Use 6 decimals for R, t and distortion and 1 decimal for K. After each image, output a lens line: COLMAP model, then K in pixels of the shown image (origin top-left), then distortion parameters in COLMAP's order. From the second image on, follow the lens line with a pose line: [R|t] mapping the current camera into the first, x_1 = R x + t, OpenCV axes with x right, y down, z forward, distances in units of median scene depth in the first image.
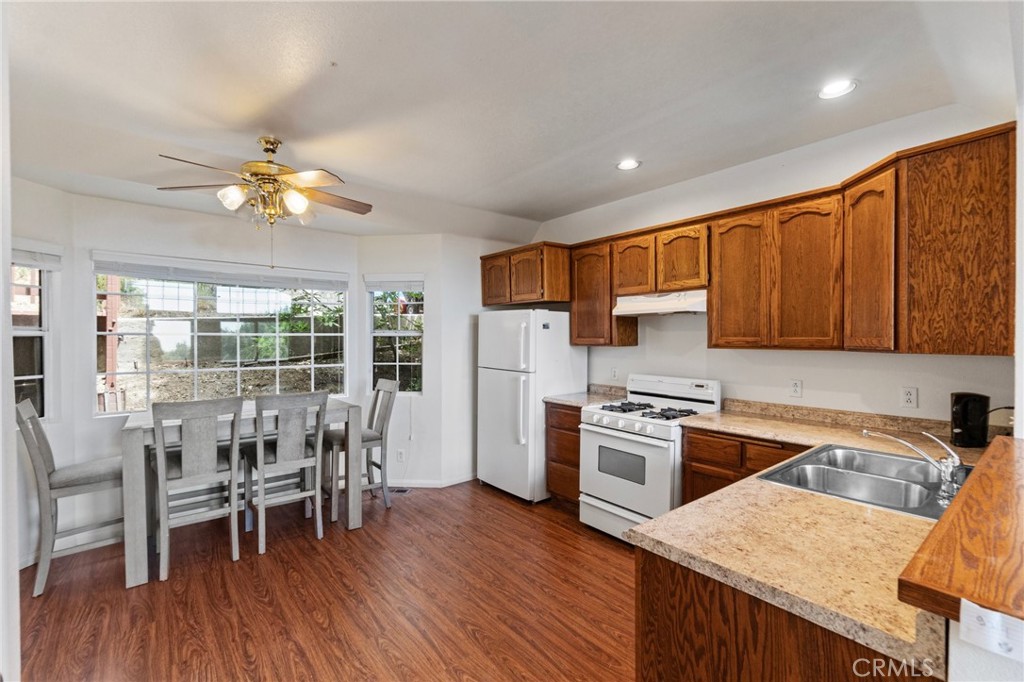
lens RADIAL K [[444.3, 0, 512.0], [0, 444.3, 341.0], [0, 0, 1]] dist [-0.002893, 0.000288]
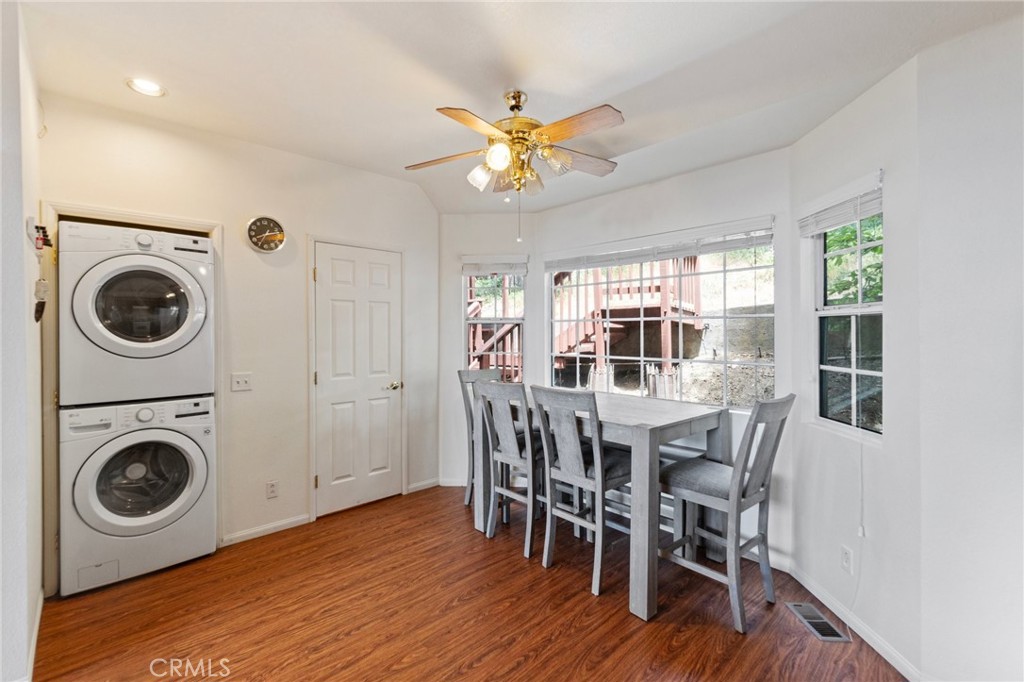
lens RADIAL K [[448.6, 0, 510.7], [0, 448.6, 333.4], [0, 0, 1]] dist [-0.006109, -0.000287]
pose [[0.062061, 0.004994, -0.998060, 0.289267], [-0.005991, 0.999971, 0.004631, 0.012375], [0.998054, 0.005692, 0.062090, 0.805640]]
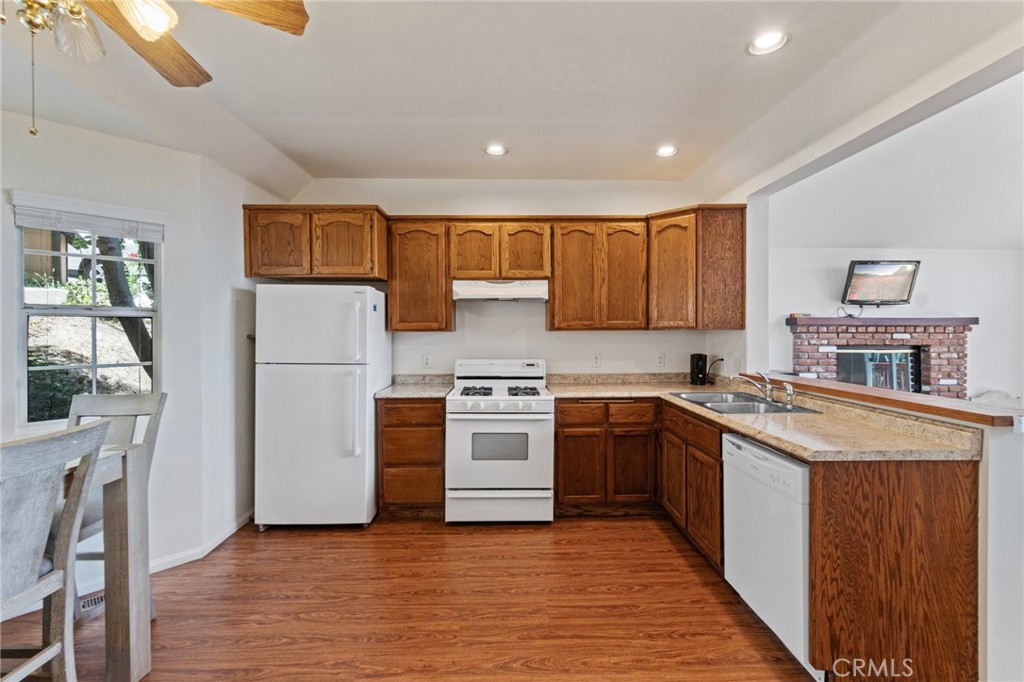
lens RADIAL K [[448.6, 0, 510.7], [0, 448.6, 333.4], [0, 0, 1]] dist [-0.006109, -0.000287]
pose [[0.609628, -0.004158, 0.792677, -0.523259], [0.010439, 0.999942, -0.002783, 0.023910], [-0.792619, 0.009971, 0.609636, 0.346187]]
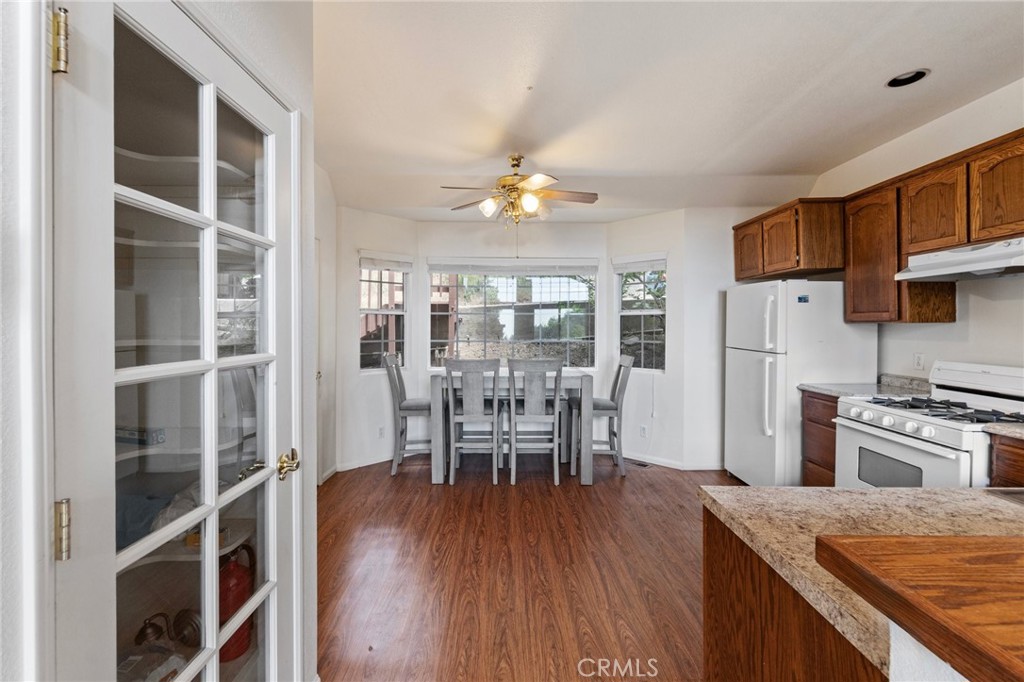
lens RADIAL K [[452.0, 0, 509.4], [0, 452.0, 327.3], [0, 0, 1]] dist [0.000807, 0.000245]
pose [[0.779877, 0.004634, -0.625915, 0.215069], [-0.007932, 0.999965, -0.002479, 0.031075], [0.625882, 0.006898, 0.779887, -0.013326]]
